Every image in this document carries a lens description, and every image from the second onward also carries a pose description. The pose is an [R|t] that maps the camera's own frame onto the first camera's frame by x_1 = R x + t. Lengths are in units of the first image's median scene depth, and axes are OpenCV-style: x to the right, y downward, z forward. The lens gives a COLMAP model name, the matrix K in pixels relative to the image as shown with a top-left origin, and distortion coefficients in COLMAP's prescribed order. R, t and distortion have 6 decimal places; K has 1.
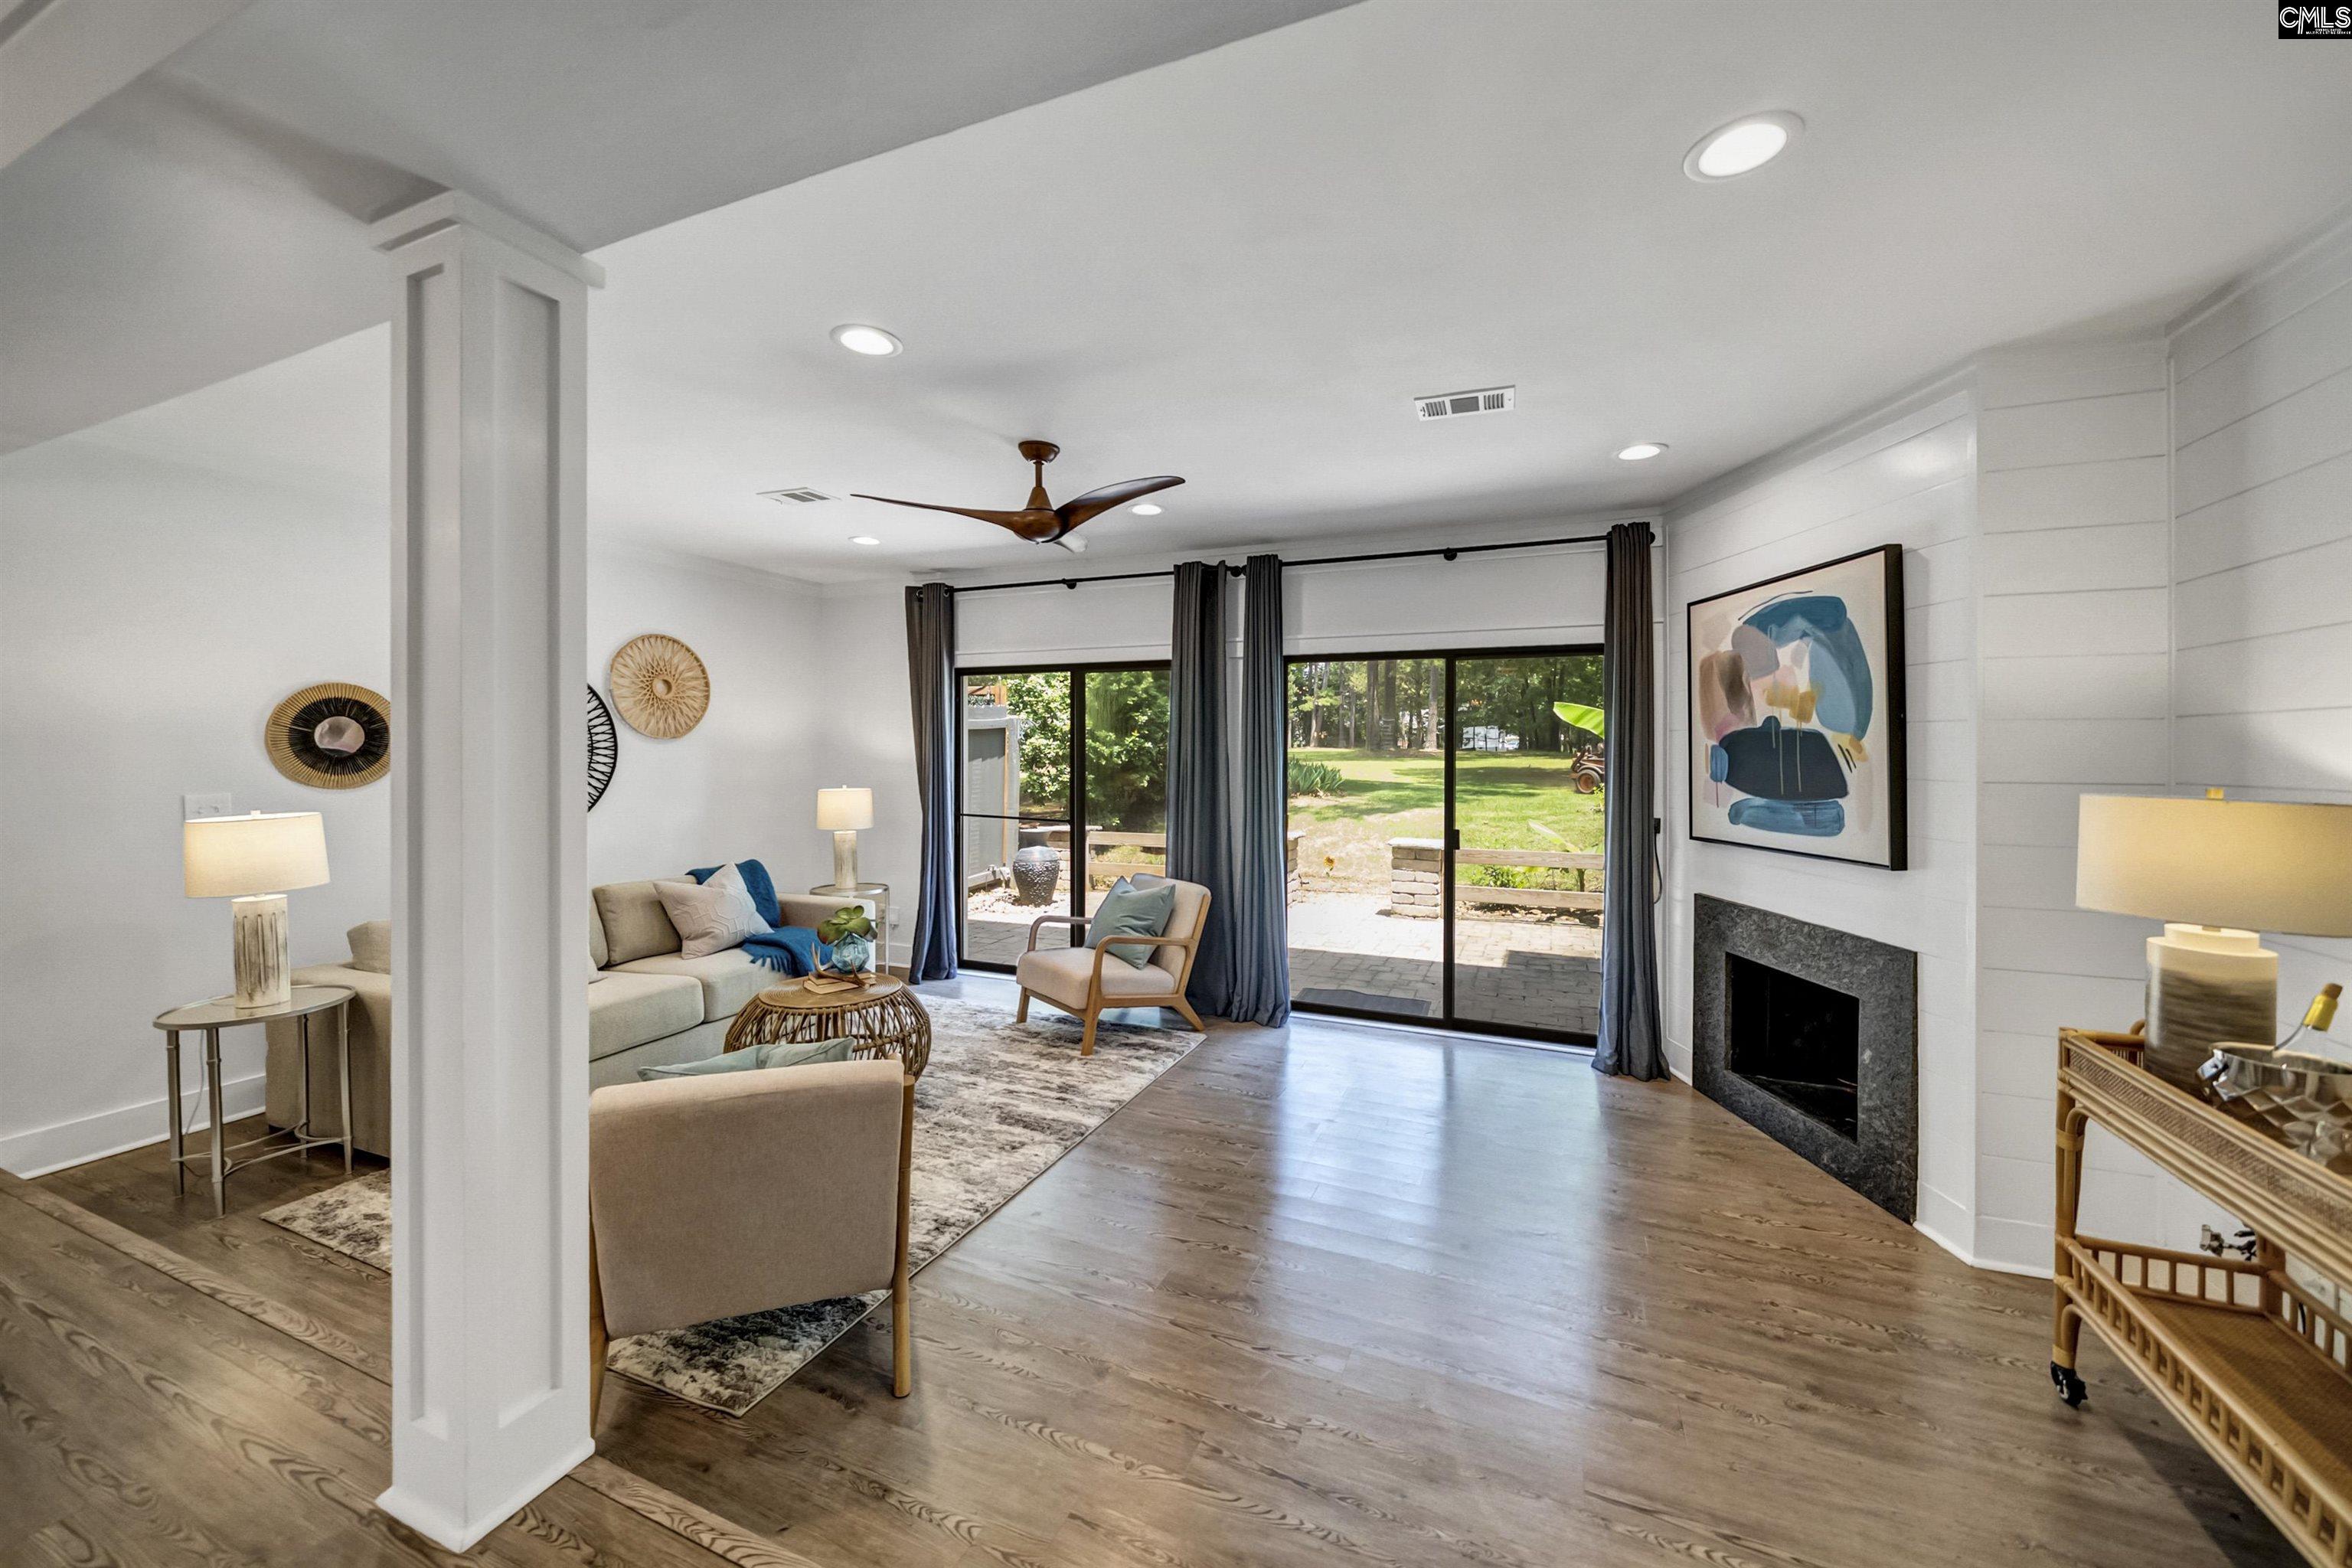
lens RADIAL K [[869.0, 0, 1168.5], [0, 869.0, 753.2], [0, 0, 1]] dist [0.000985, 0.000074]
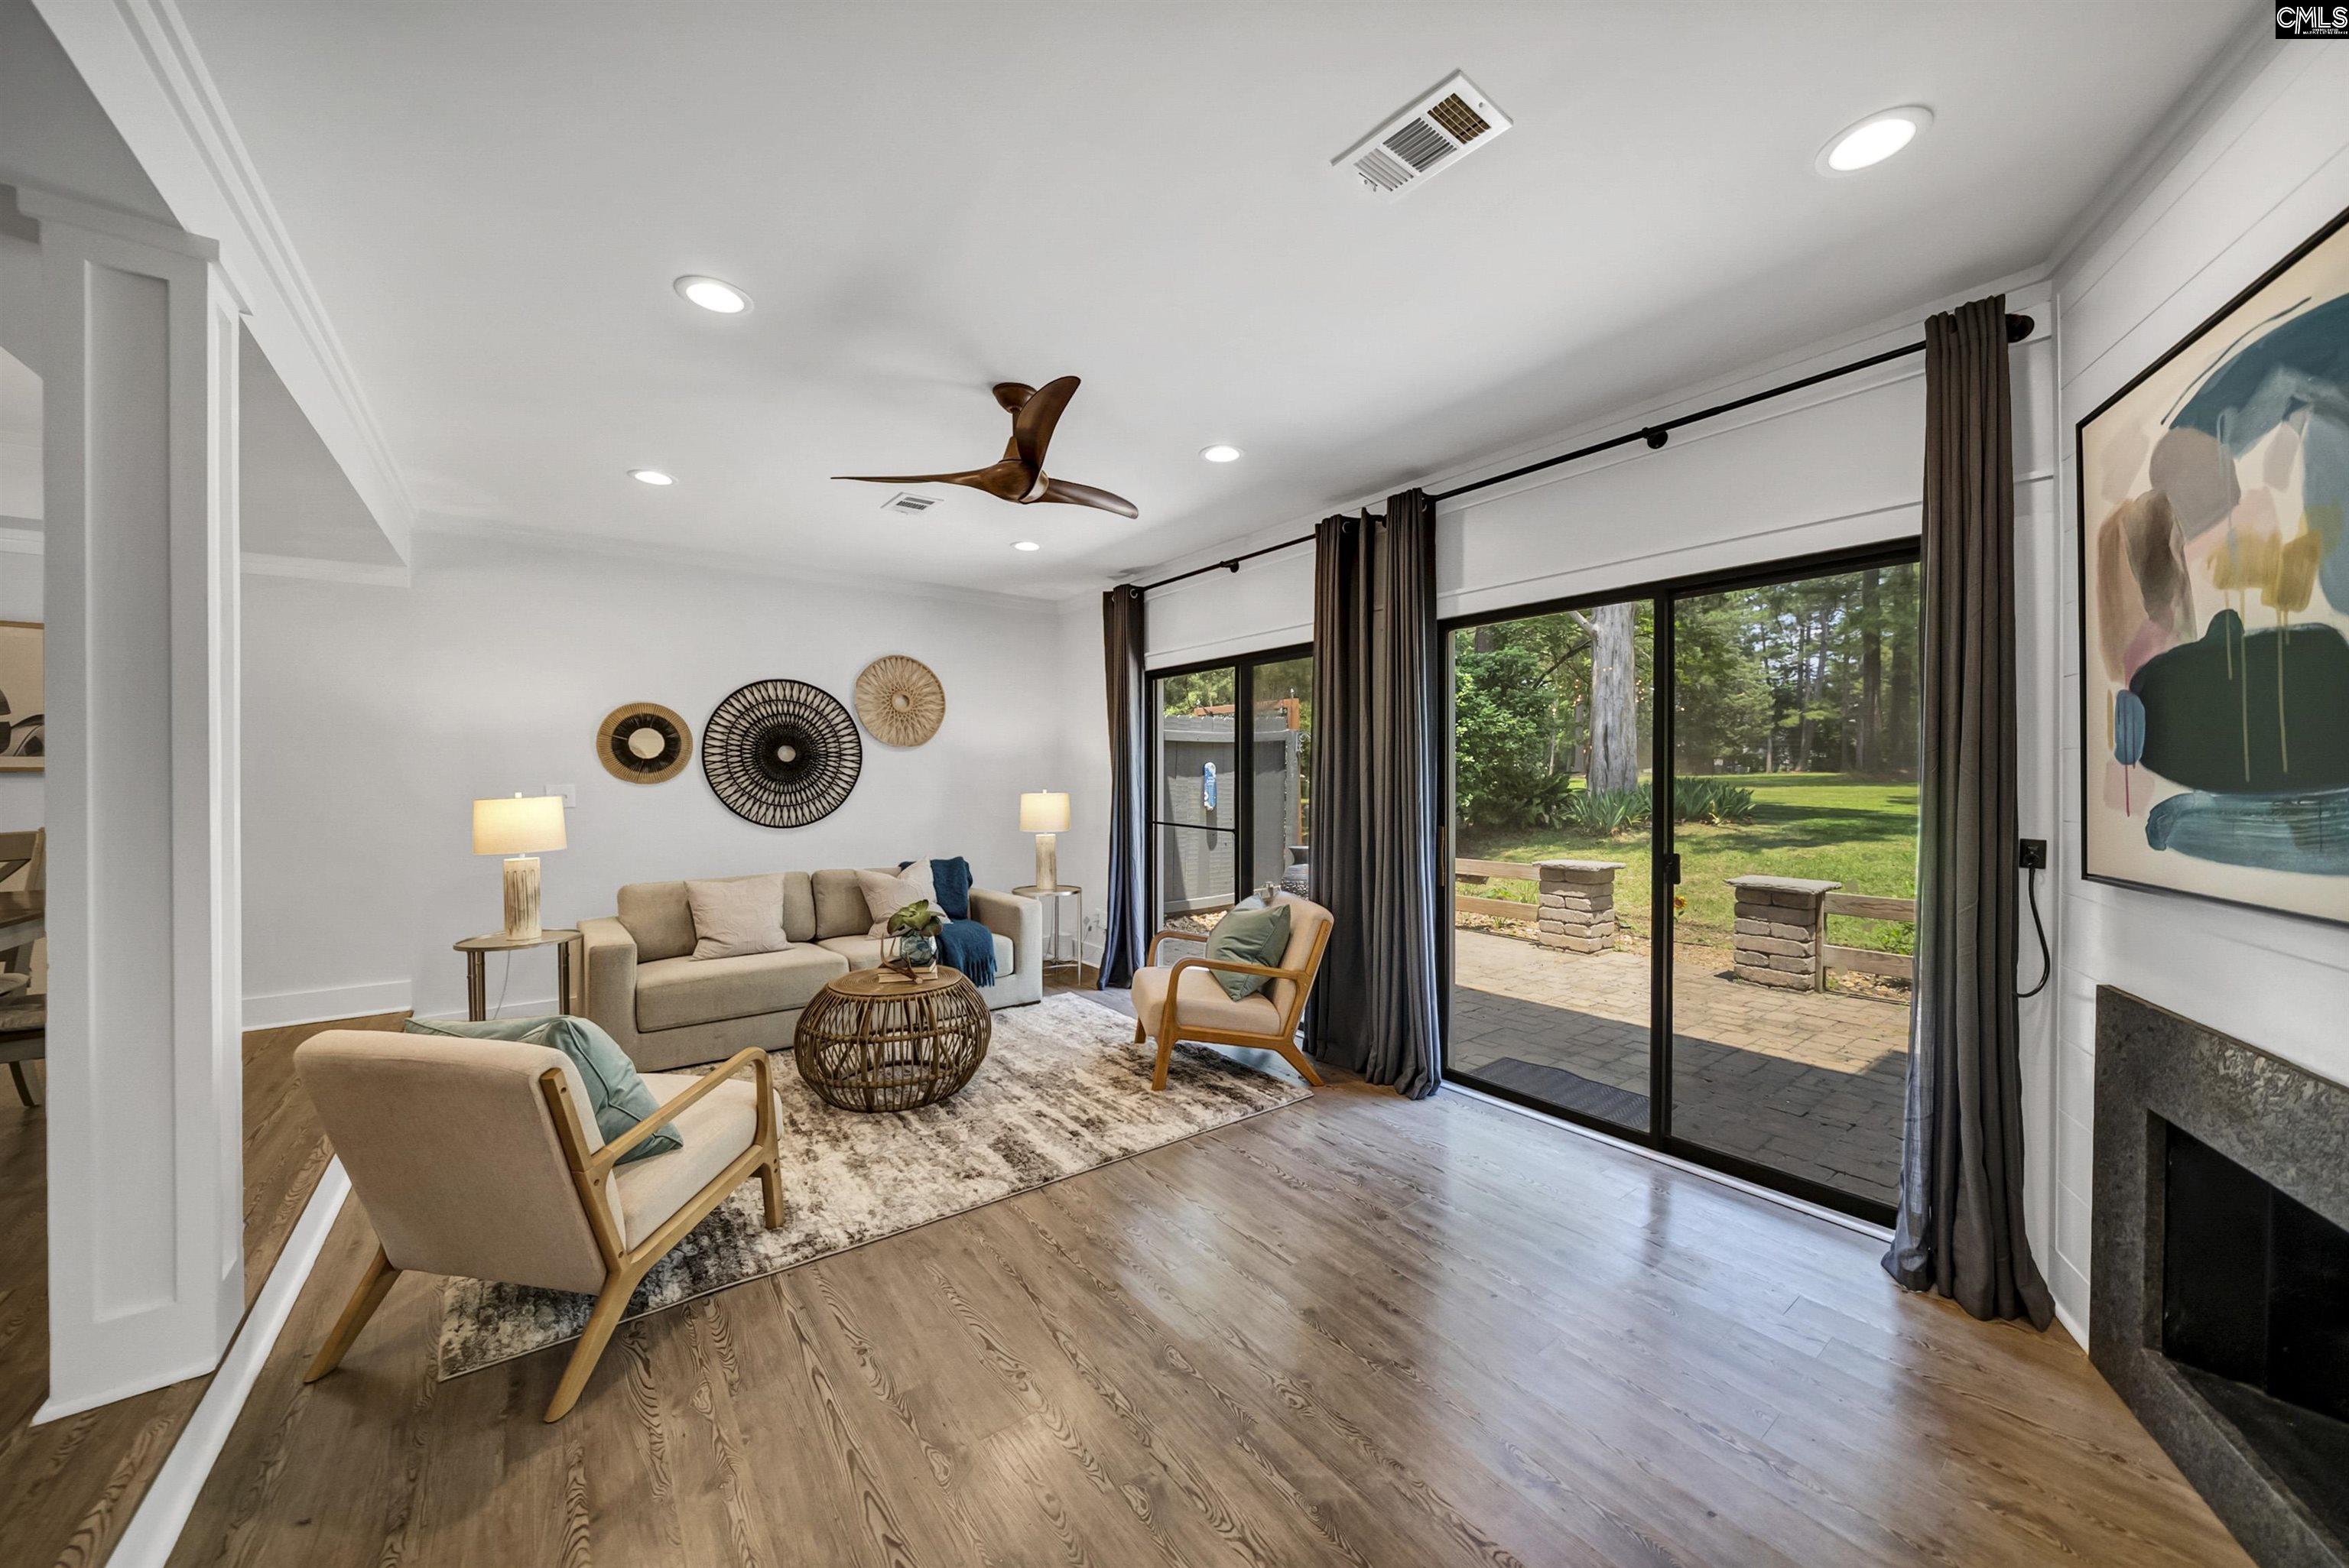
lens RADIAL K [[833.3, 0, 1174.5], [0, 833.3, 784.0], [0, 0, 1]] dist [-0.006508, 0.000040]
pose [[0.872673, 0.000808, -0.488304, 0.347630], [-0.000125, 0.999999, 0.001431, 0.039091], [0.488305, -0.001188, 0.872672, 0.290155]]
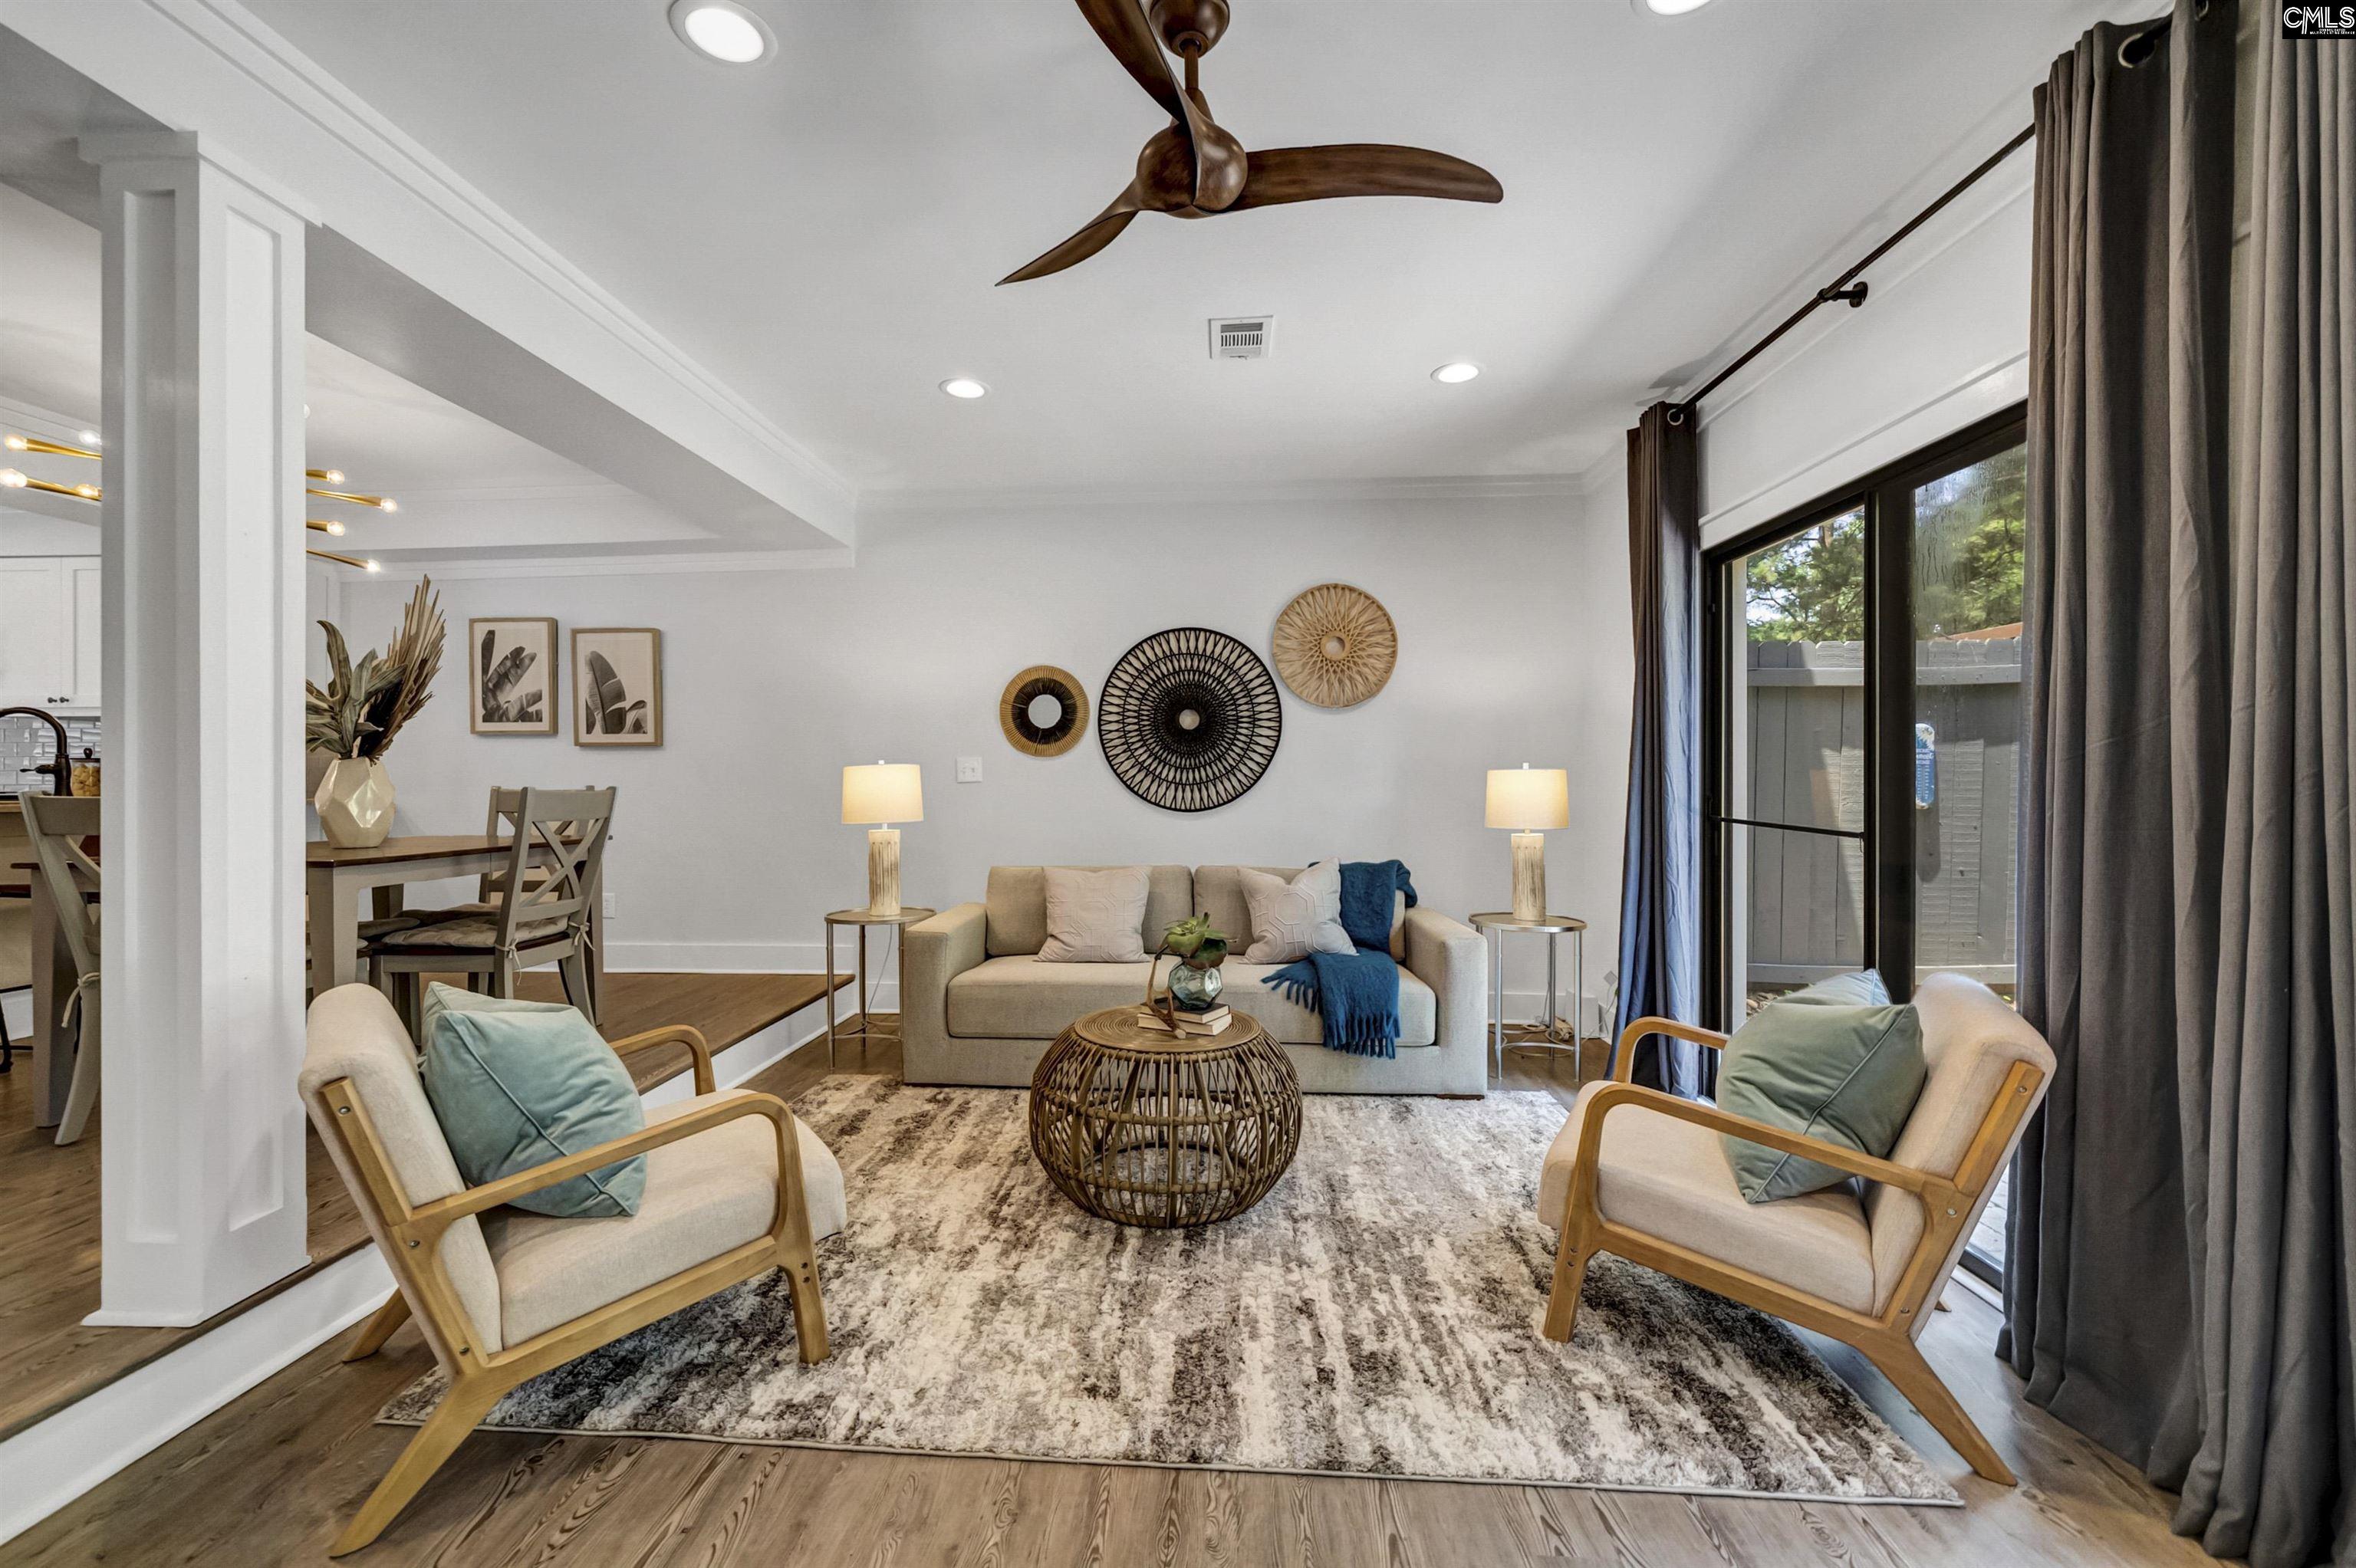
lens RADIAL K [[953.5, 0, 1160.7], [0, 953.5, 785.2], [0, 0, 1]] dist [-0.002729, -0.000674]
pose [[0.336169, 0.001769, -0.941800, 0.301695], [-0.005528, 0.999985, -0.000095, 0.076012], [0.941786, 0.005238, 0.336173, 0.688534]]
